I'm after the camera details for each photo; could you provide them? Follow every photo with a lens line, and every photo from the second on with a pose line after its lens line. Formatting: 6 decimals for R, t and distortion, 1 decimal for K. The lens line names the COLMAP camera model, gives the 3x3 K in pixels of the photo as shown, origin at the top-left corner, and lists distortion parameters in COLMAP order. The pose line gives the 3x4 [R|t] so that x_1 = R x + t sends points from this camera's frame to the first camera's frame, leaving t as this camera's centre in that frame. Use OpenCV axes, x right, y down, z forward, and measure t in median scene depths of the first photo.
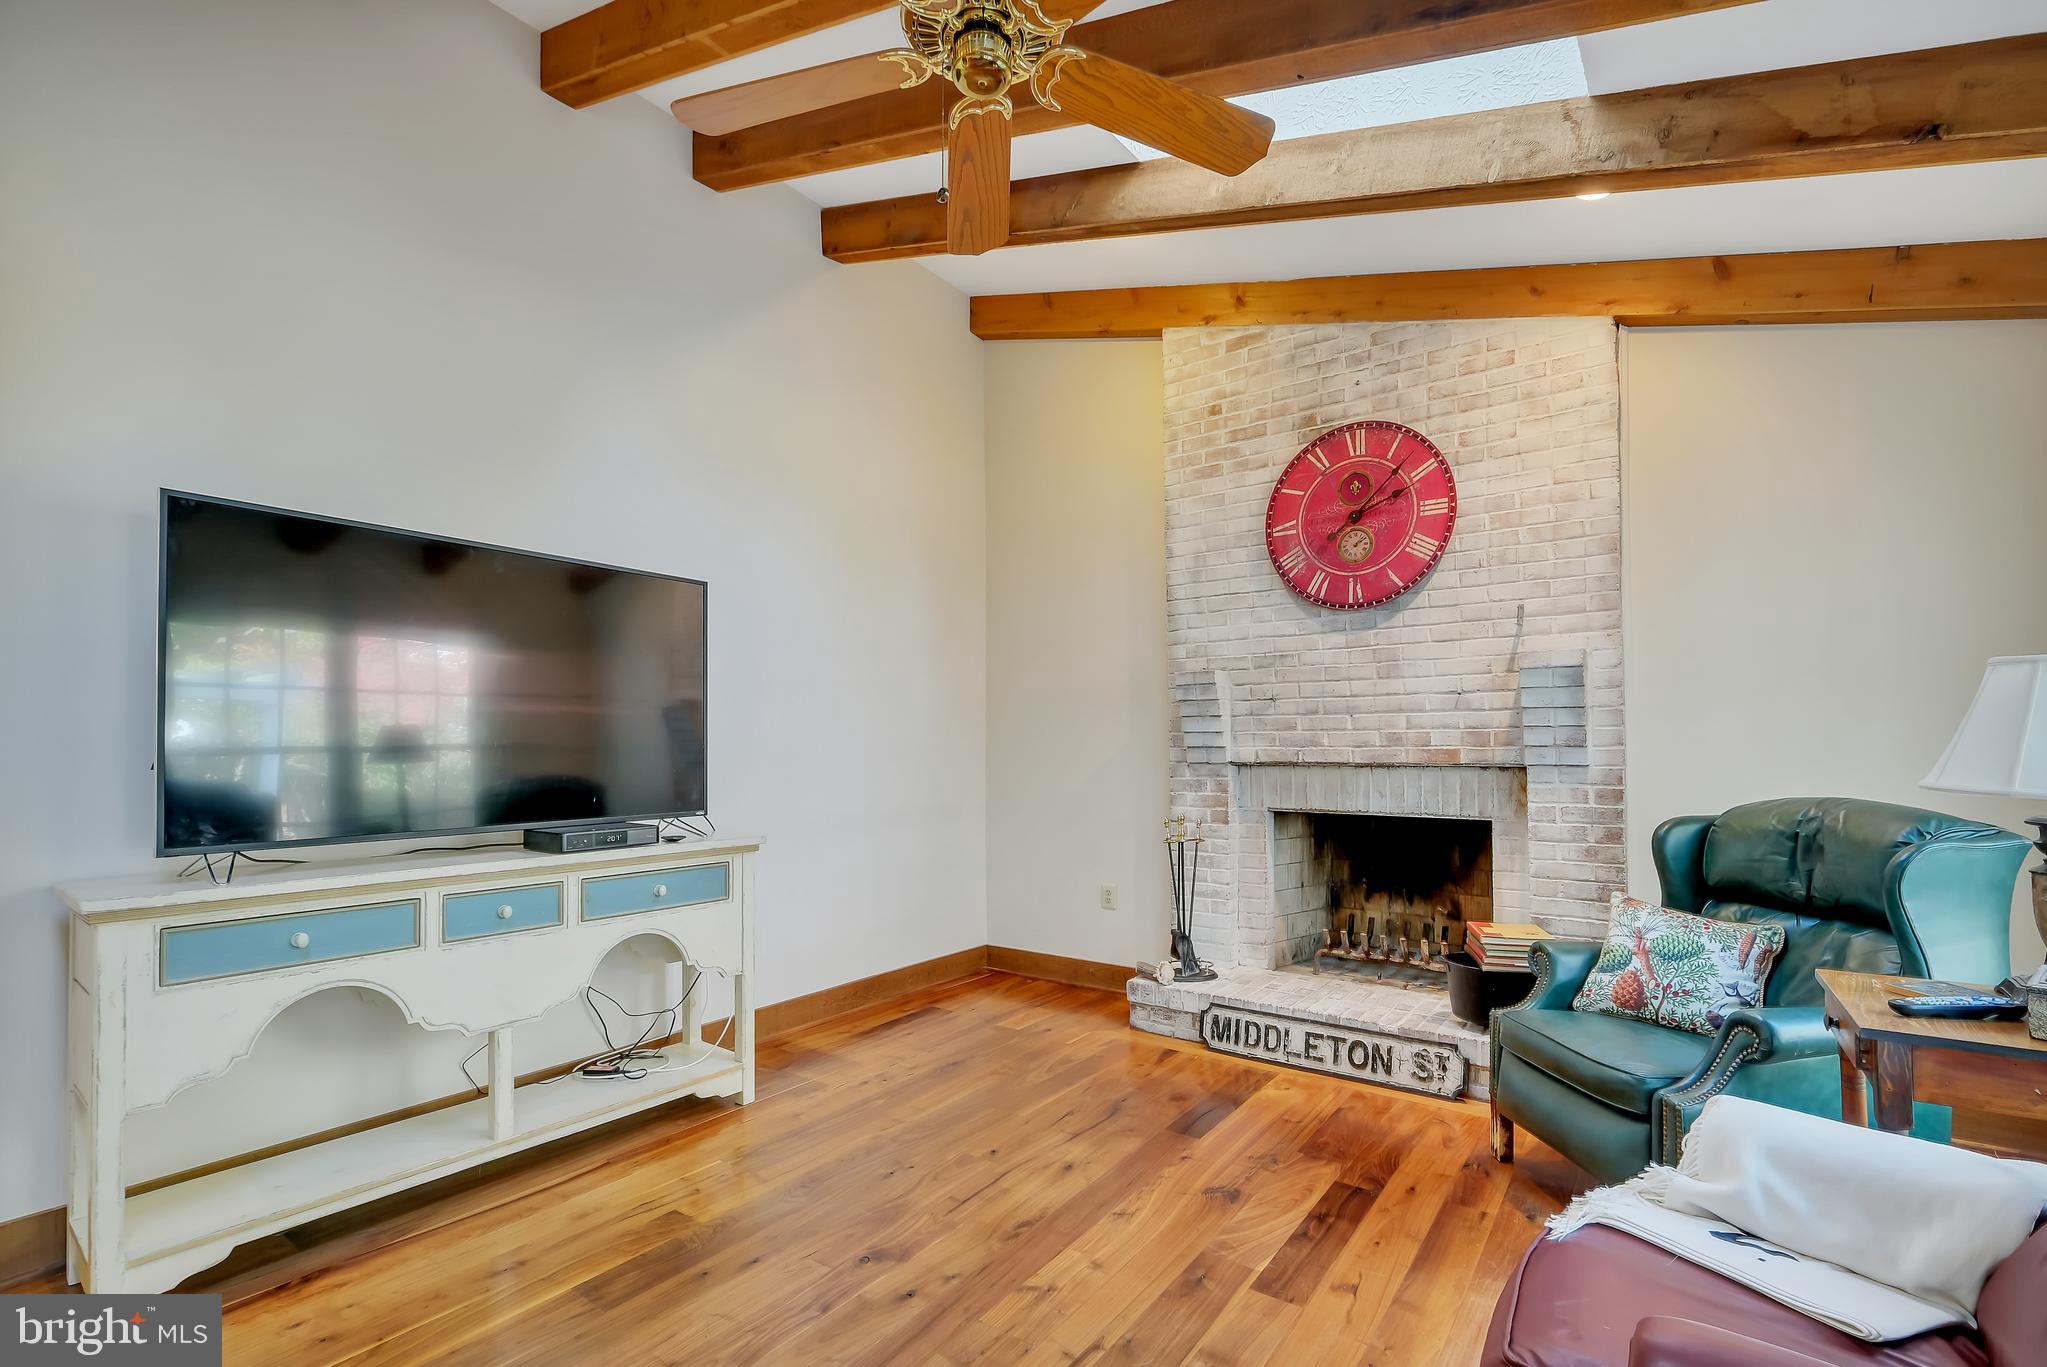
lens RADIAL K [[904.5, 0, 1027.4], [0, 904.5, 731.3], [0, 0, 1]] dist [-0.002548, -0.000360]
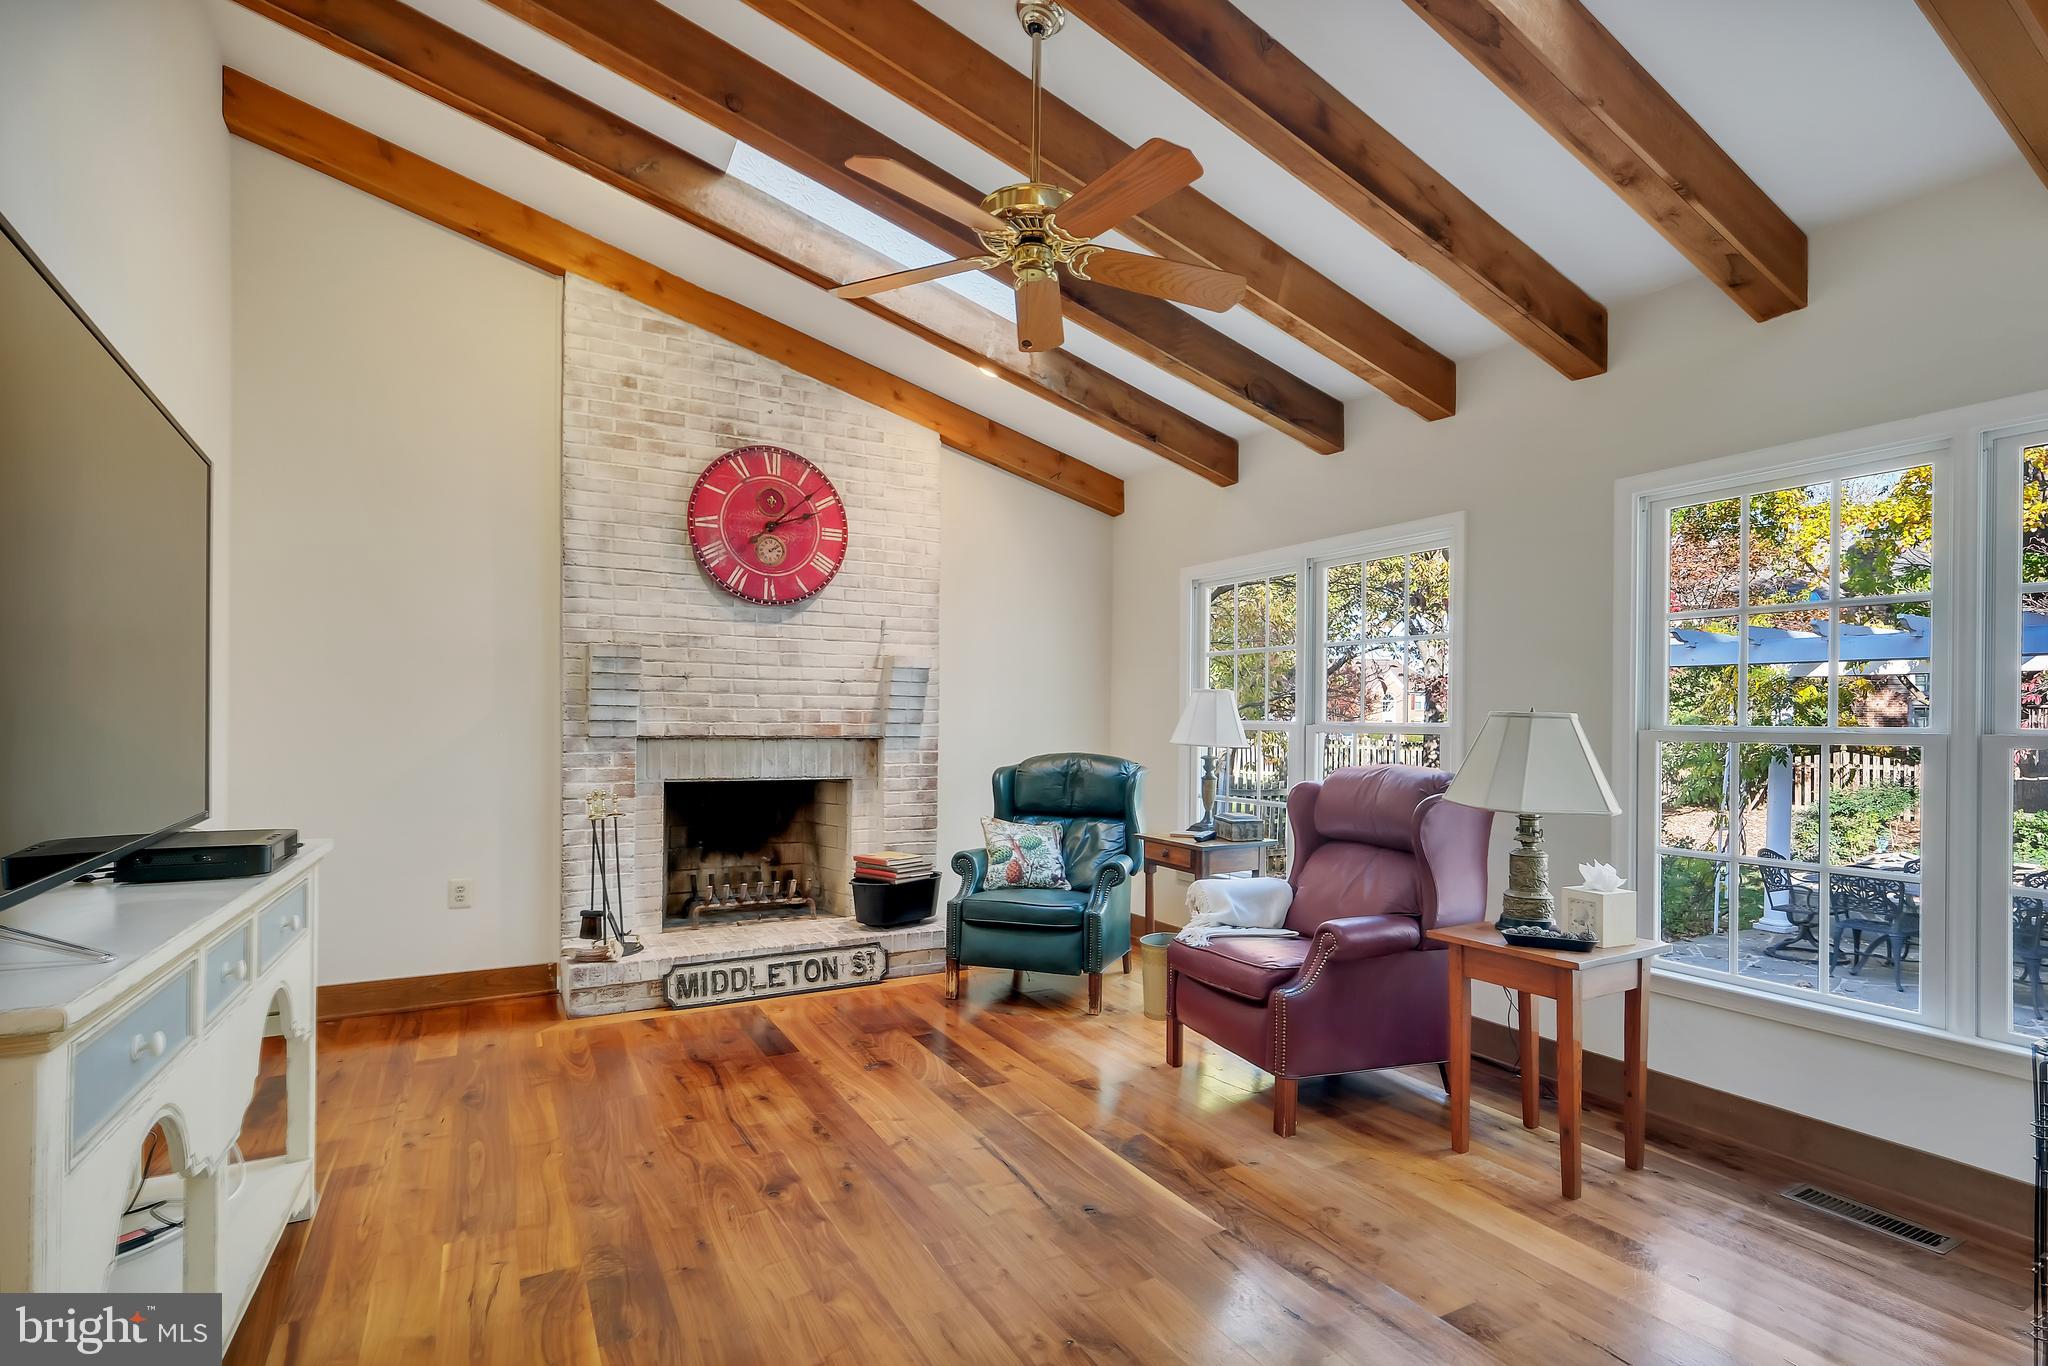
lens RADIAL K [[992.9, 0, 1065.4], [0, 992.9, 718.1], [0, 0, 1]] dist [0.002630, 0.000454]
pose [[0.404500, 0.012211, 0.914456, -0.683848], [-0.025868, 0.999664, -0.001906, 0.004209], [-0.914172, -0.022884, 0.404680, 0.126870]]
